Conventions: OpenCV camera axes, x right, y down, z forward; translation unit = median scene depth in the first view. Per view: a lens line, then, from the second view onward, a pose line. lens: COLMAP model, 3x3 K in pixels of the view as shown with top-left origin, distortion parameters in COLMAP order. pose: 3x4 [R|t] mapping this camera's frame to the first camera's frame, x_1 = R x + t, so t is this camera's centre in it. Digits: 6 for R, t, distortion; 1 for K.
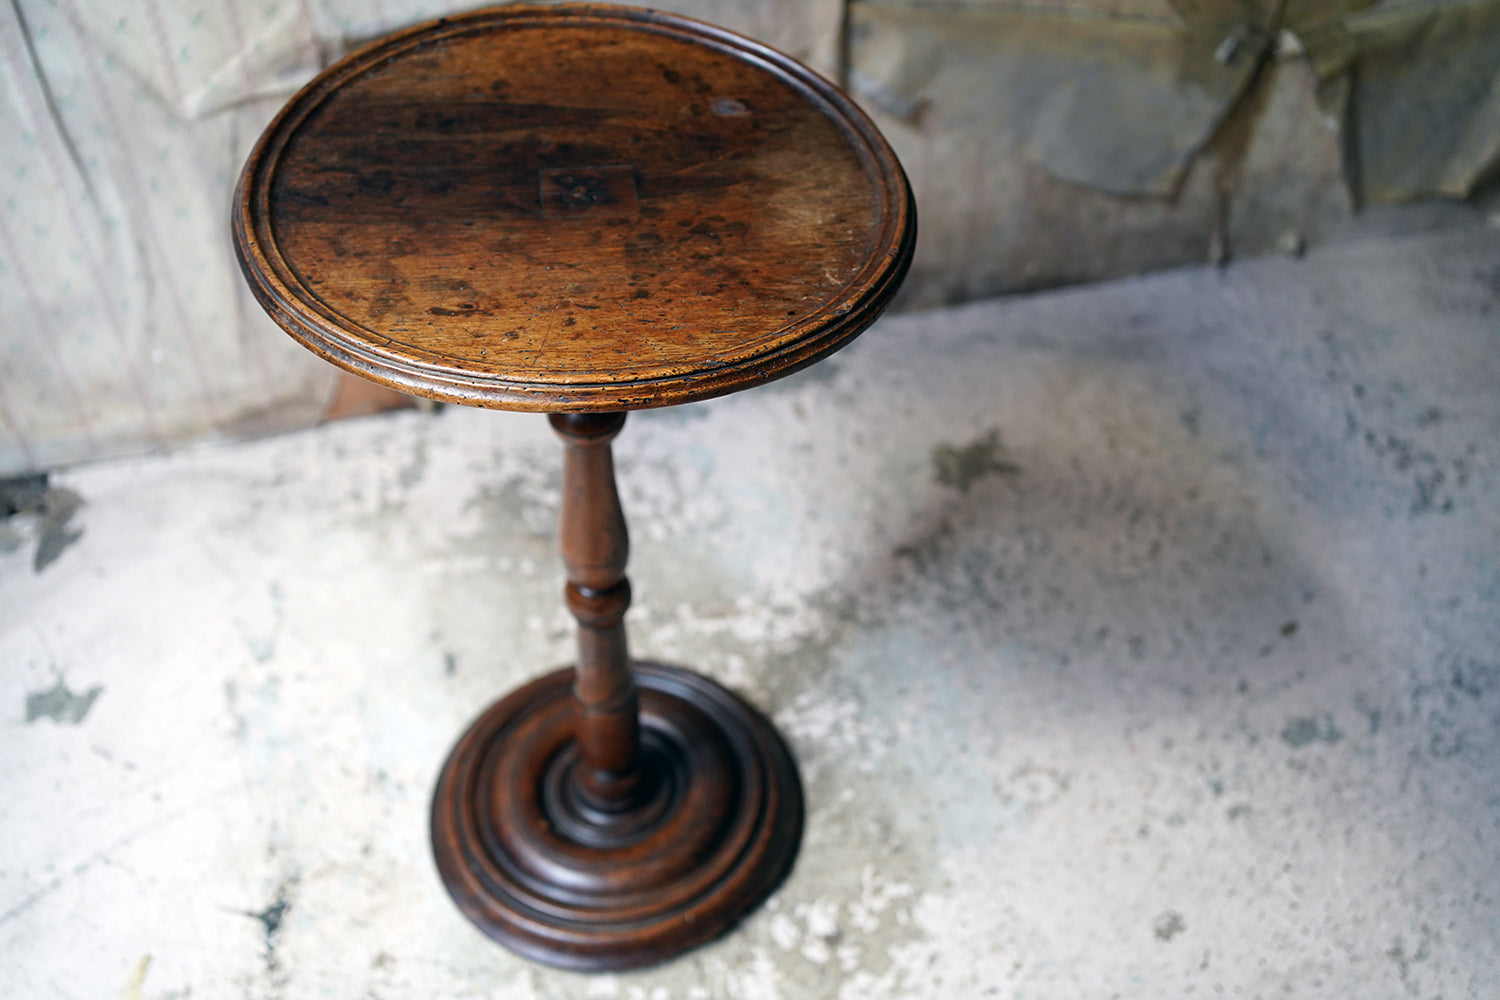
lens RADIAL K [[1520.0, 0, 764.4], [0, 1520.0, 492.1], [0, 0, 1]] dist [0.026403, 0.000000]
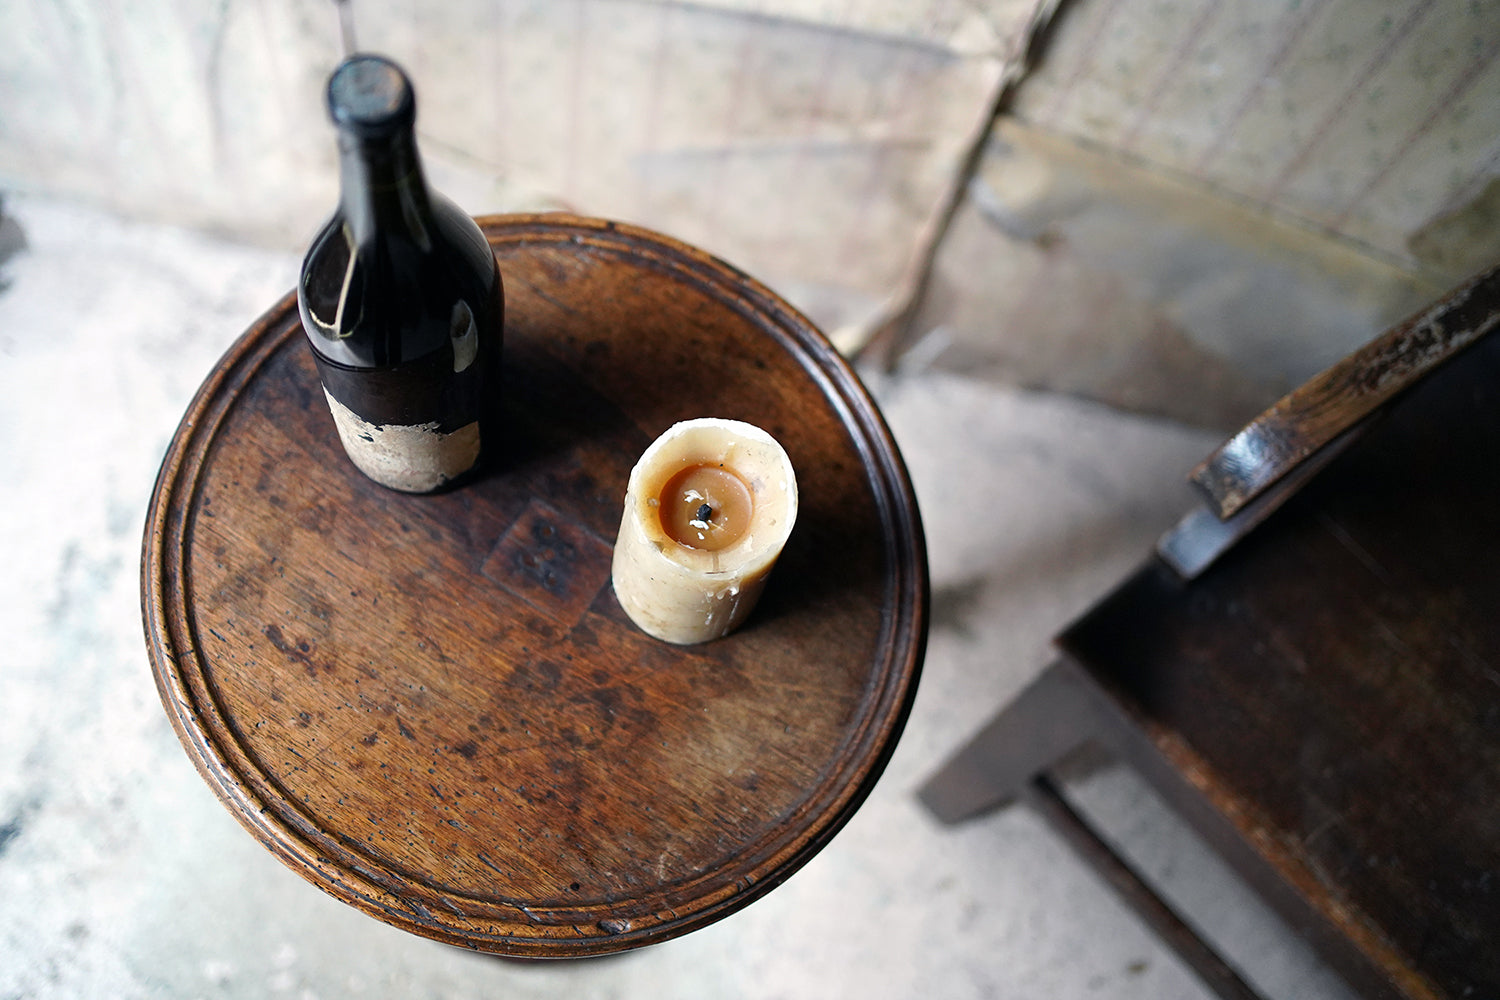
lens RADIAL K [[1520.0, 0, 744.3], [0, 1520.0, 495.7], [0, 0, 1]] dist [0.026403, 0.000000]
pose [[0.902074, 0.428089, -0.054802, 0.064946], [-0.383633, 0.853531, 0.352577, -0.386590], [0.197709, -0.297026, 0.934177, 0.191735]]
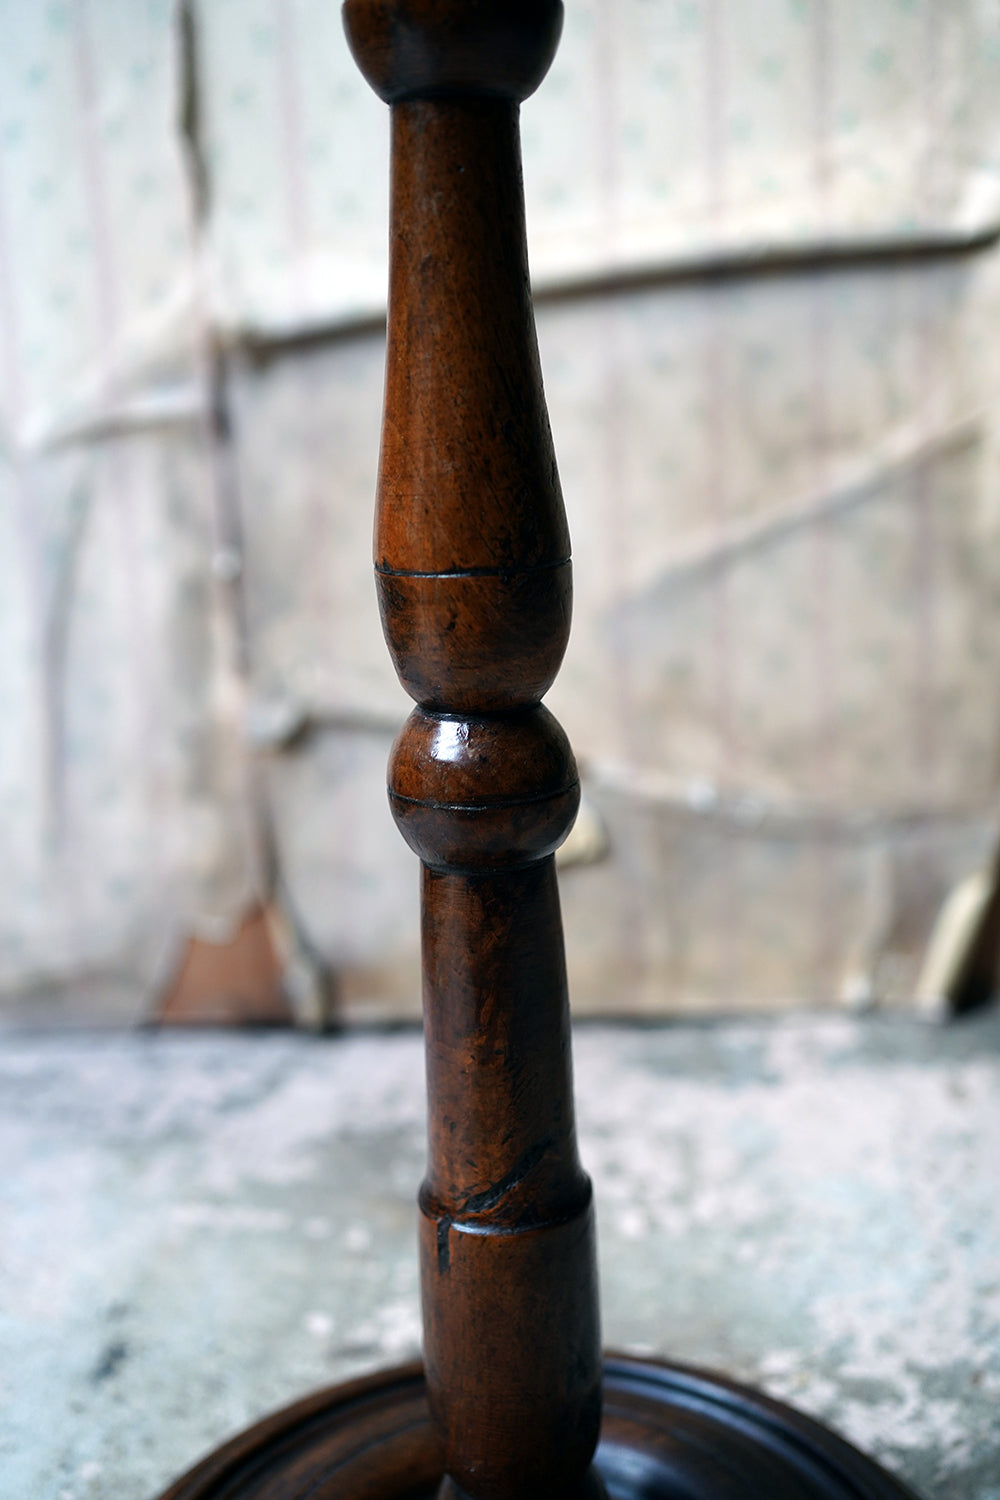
lens RADIAL K [[1520.0, 0, 511.6], [0, 1520.0, 751.8], [0, 0, 1]] dist [0.026403, 0.000000]
pose [[0.943010, 0.014786, -0.332435, 0.058682], [-0.194403, 0.835282, -0.514307, 0.170287], [0.270072, 0.549624, 0.790554, 0.554724]]
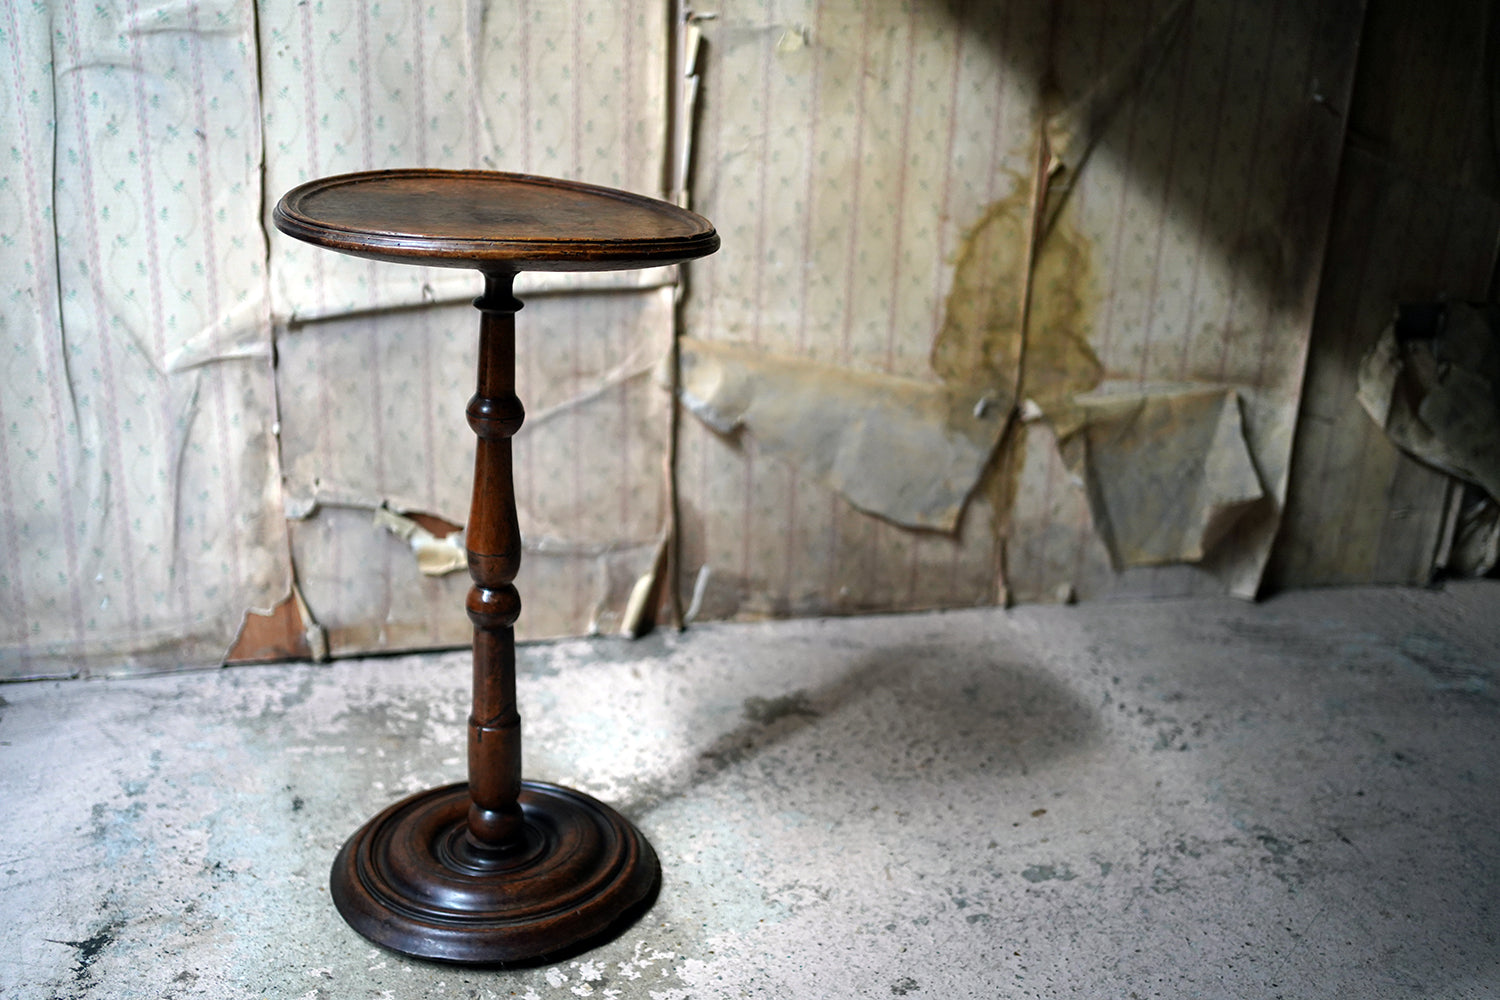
lens RADIAL K [[1520.0, 0, 749.8], [0, 1520.0, 501.7], [0, 0, 1]] dist [0.026403, 0.000000]
pose [[0.999482, 0.032189, -0.000216, 0.122568], [-0.028856, 0.892982, -0.449166, 0.405745], [-0.014265, 0.448939, 0.893448, -0.122822]]
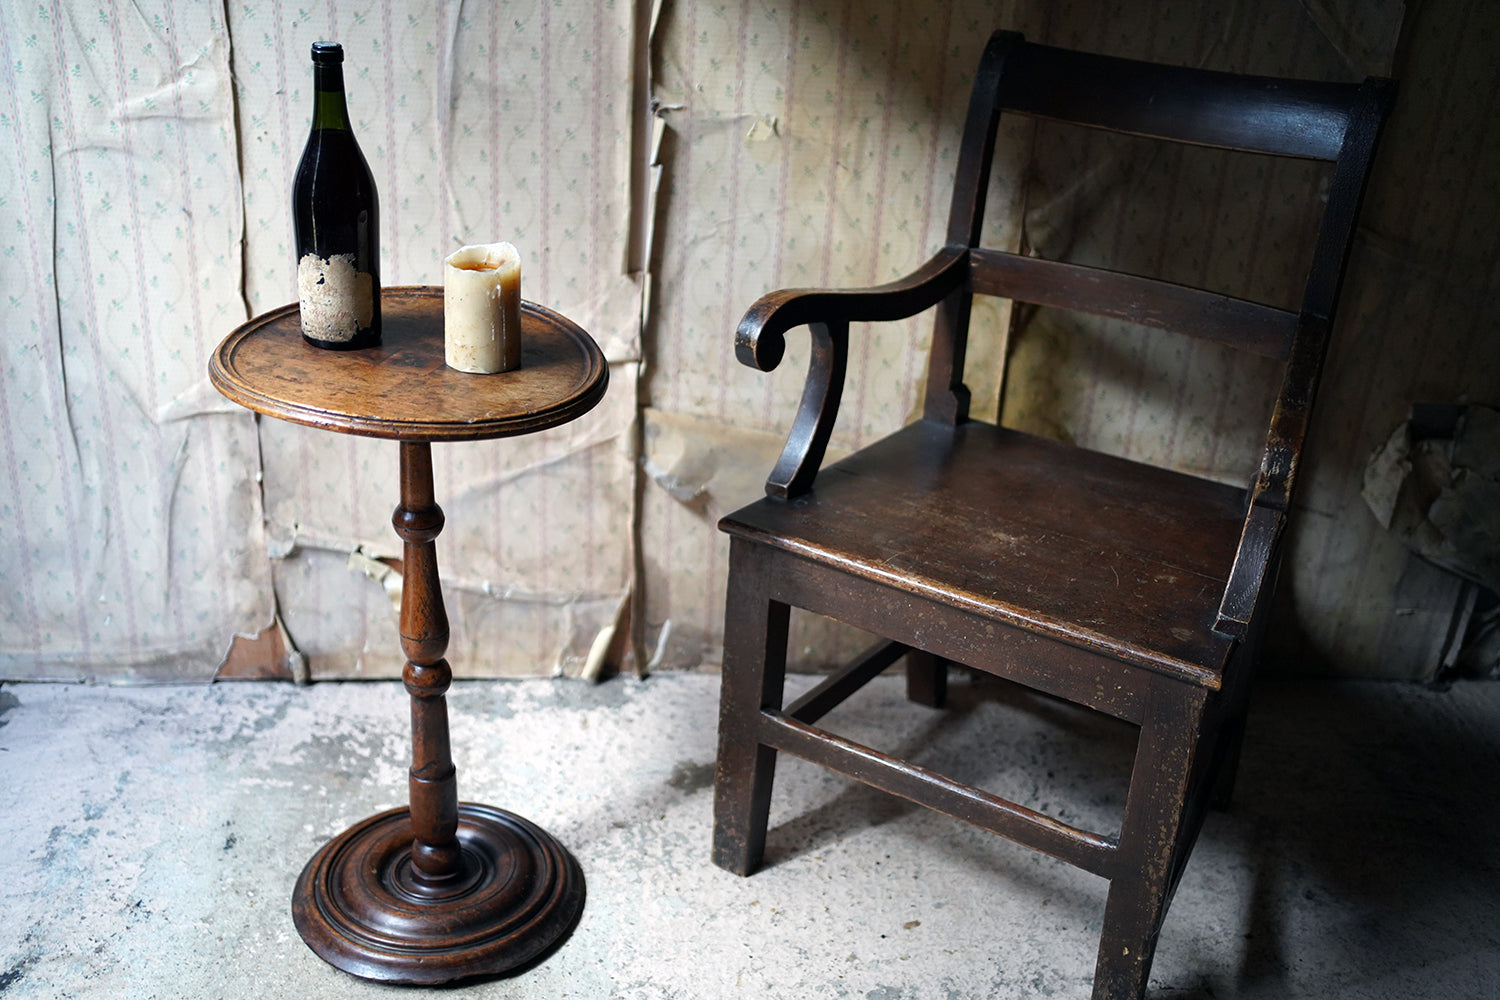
lens RADIAL K [[1520.0, 0, 752.9], [0, 1520.0, 497.5], [0, 0, 1]] dist [0.026403, 0.000000]
pose [[0.984060, 0.113363, -0.137021, 0.352279], [-0.155993, 0.920218, -0.358977, 0.231040], [0.085395, 0.374630, 0.923234, -0.228098]]
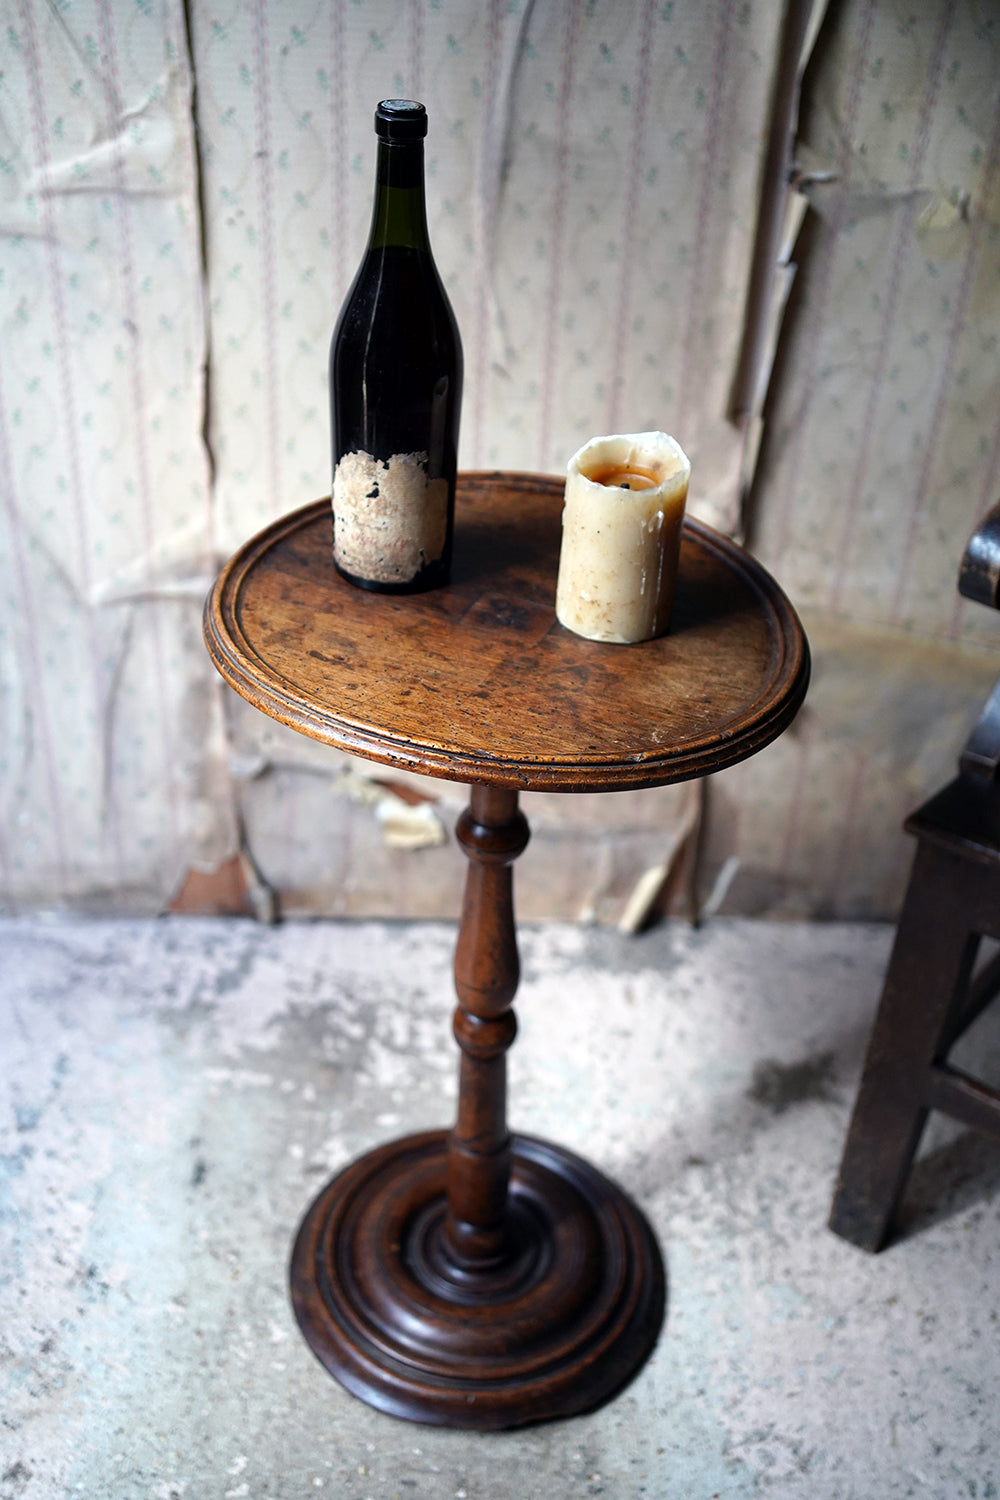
lens RADIAL K [[1520.0, 0, 511.3], [0, 1520.0, 753.8], [0, 0, 1]] dist [0.026403, 0.000000]
pose [[0.968608, 0.166070, -0.184985, 0.119260], [-0.203375, 0.957293, -0.205495, 0.015571], [0.142958, 0.236666, 0.961016, 0.031832]]
